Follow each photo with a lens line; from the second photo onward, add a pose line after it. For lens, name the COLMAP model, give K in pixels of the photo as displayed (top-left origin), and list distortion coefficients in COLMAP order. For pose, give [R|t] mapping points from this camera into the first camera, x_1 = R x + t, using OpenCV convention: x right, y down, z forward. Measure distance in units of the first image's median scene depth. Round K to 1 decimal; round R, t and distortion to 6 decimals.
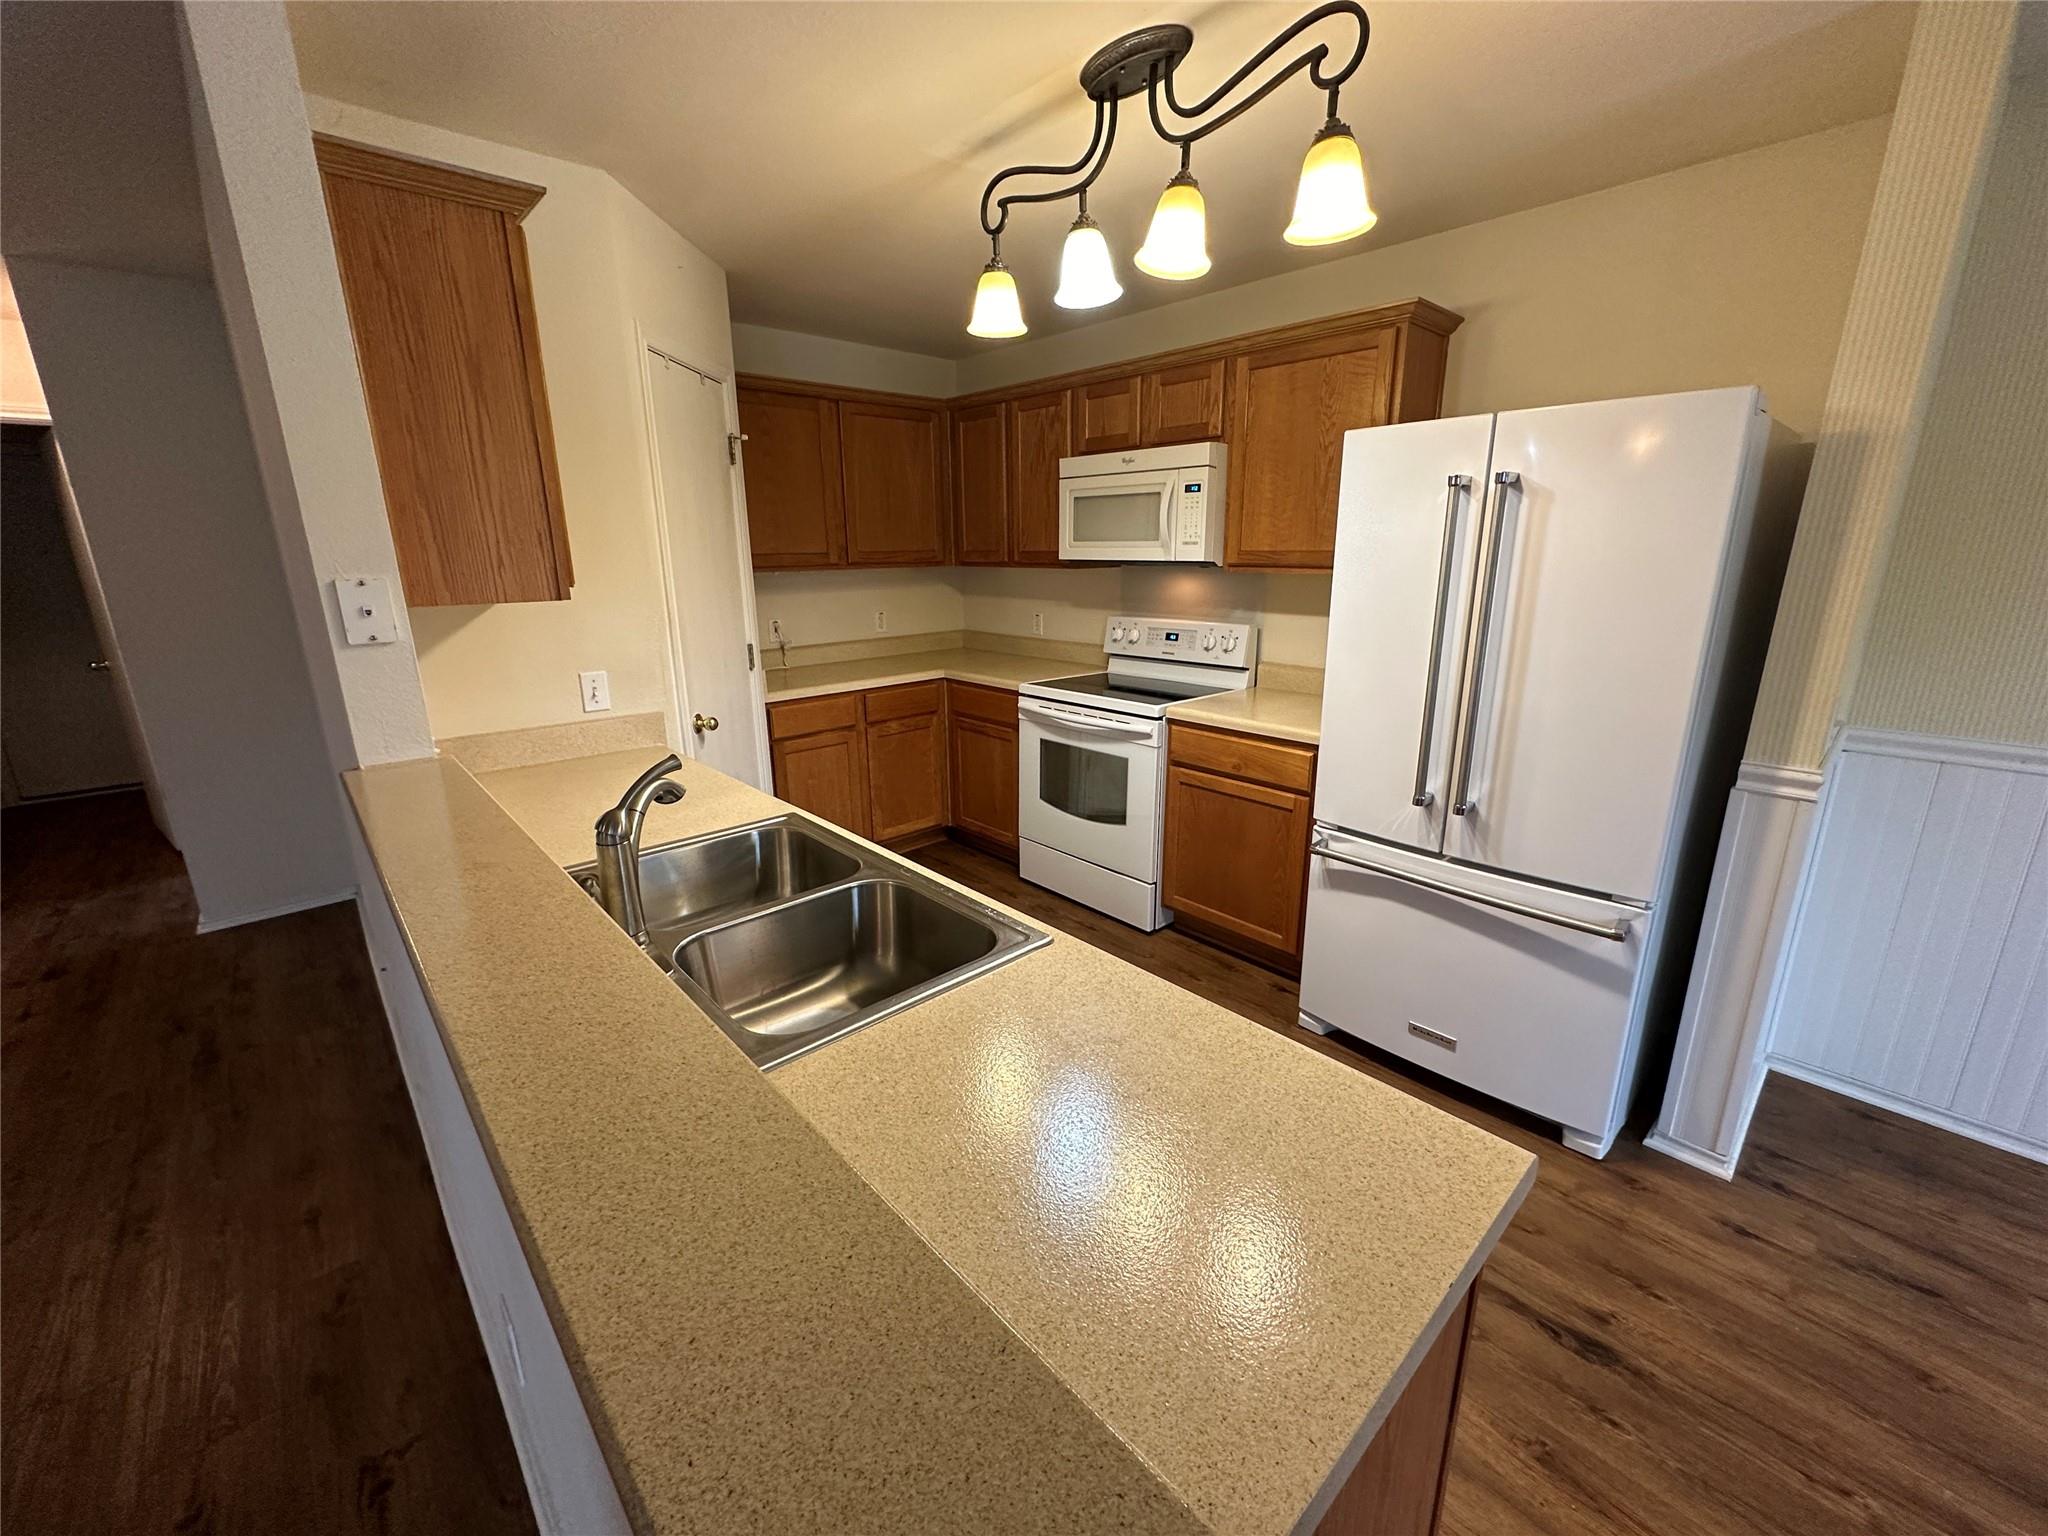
lens RADIAL K [[815.9, 0, 1024.4], [0, 815.9, 761.9], [0, 0, 1]] dist [-0.000871, 0.000140]
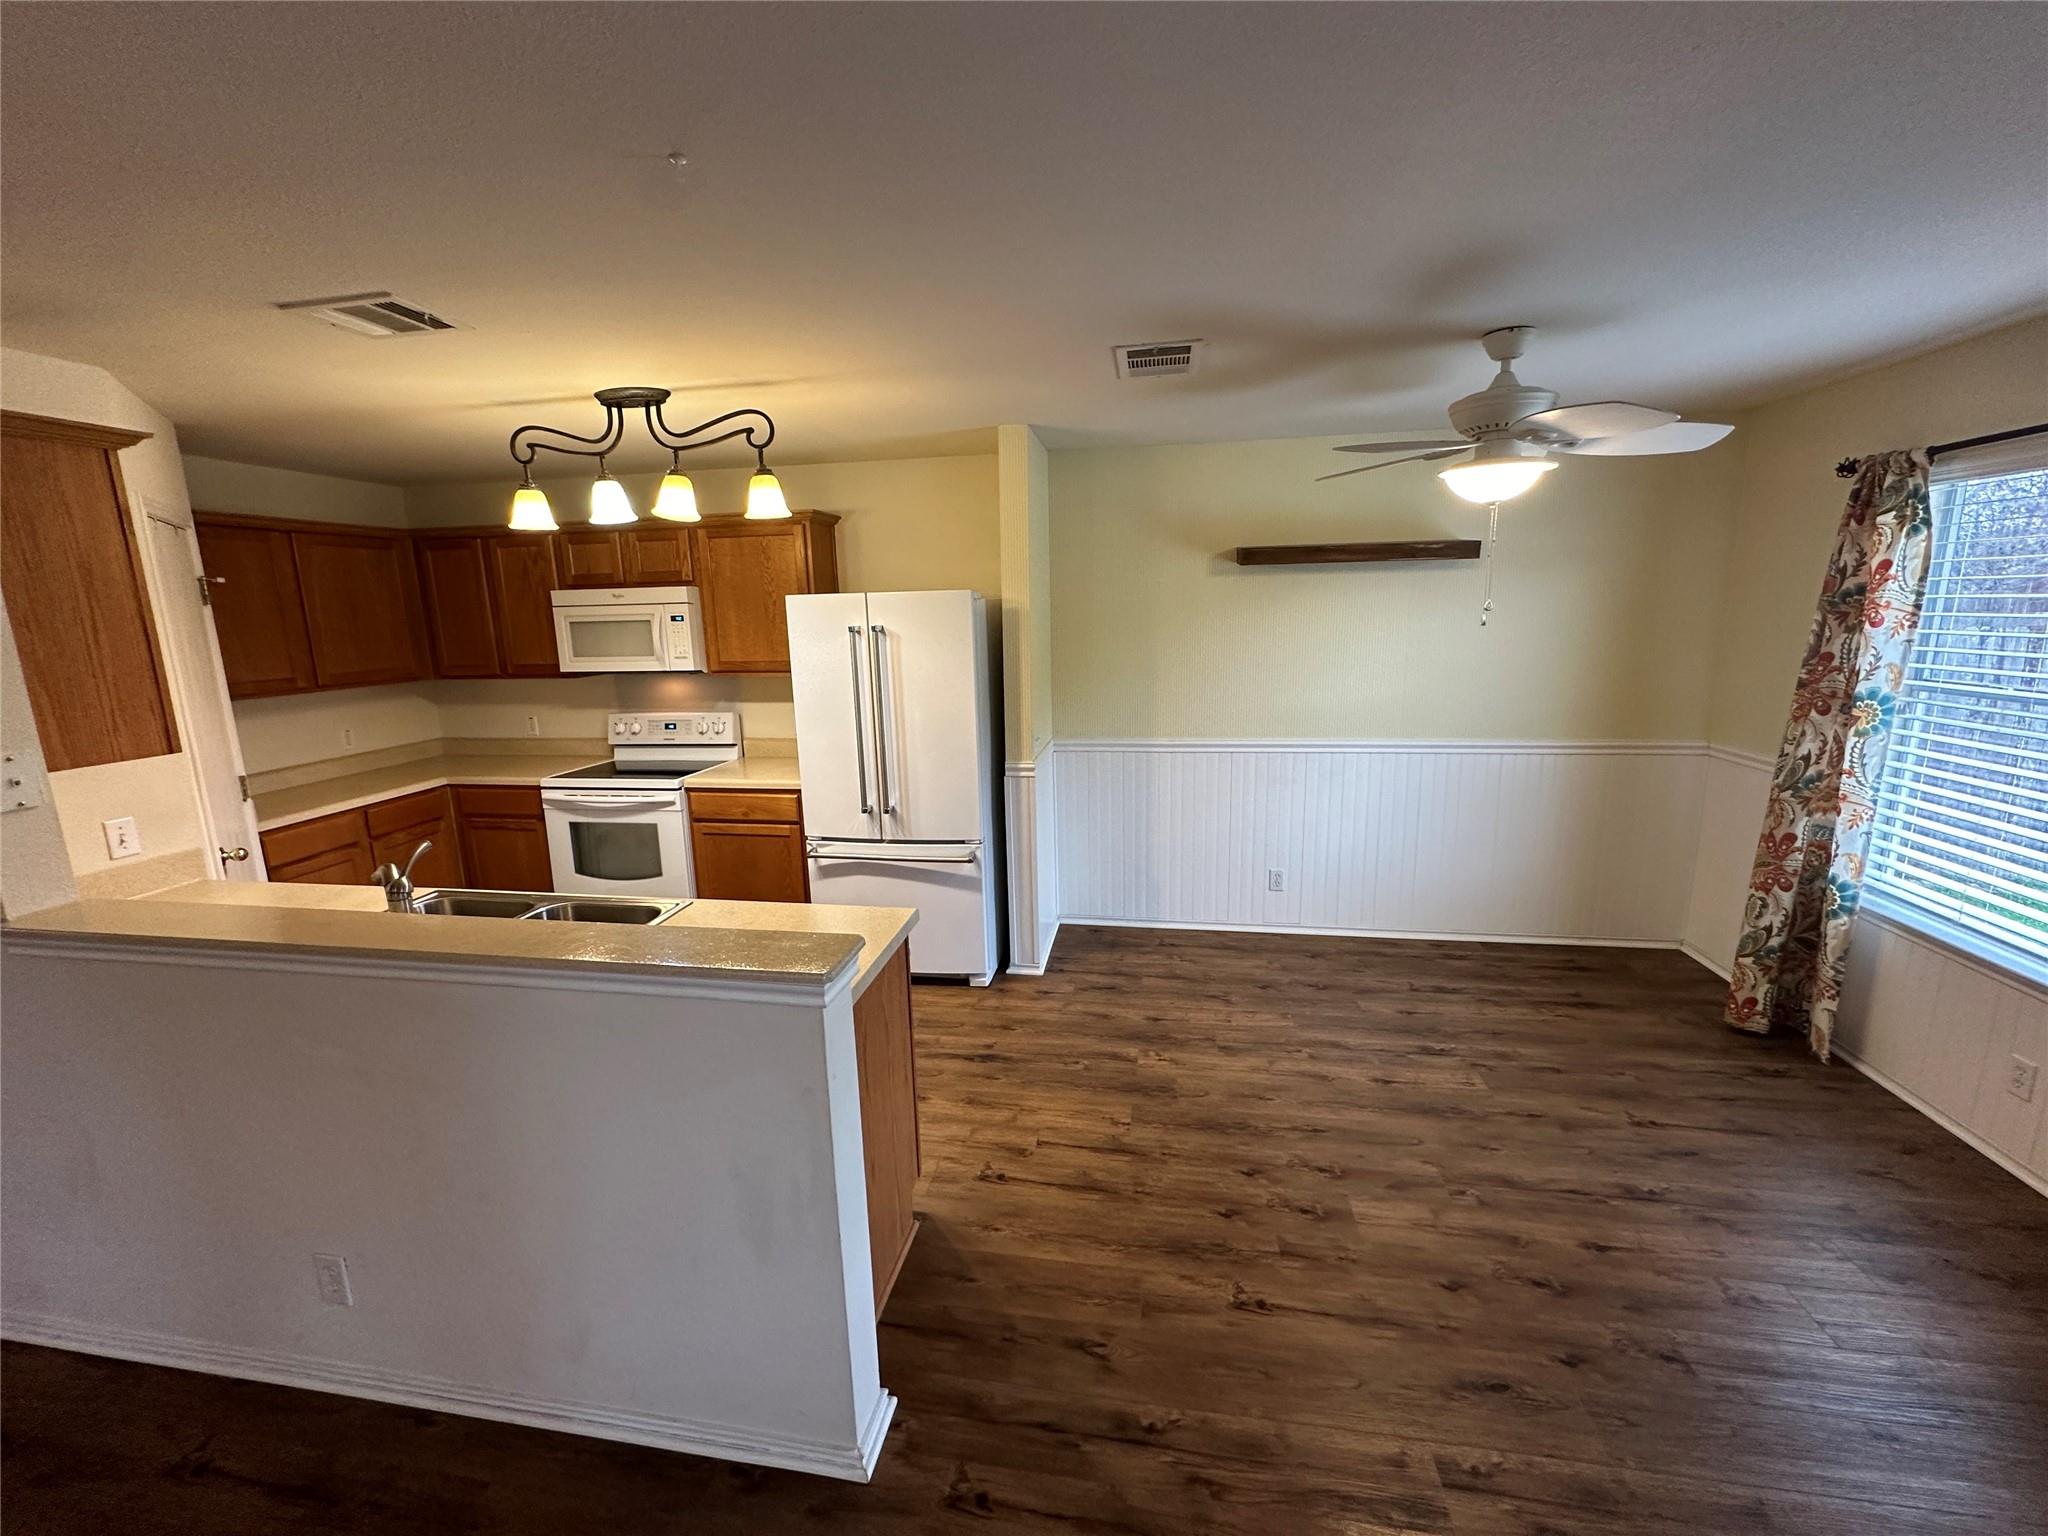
lens RADIAL K [[815.9, 0, 1024.4], [0, 815.9, 761.9], [0, 0, 1]] dist [-0.000871, 0.000140]
pose [[0.789491, -0.125620, 0.600769, -0.188960], [0.175138, 0.984243, -0.024352, 0.035441], [-0.588244, 0.124443, 0.799051, -0.408732]]
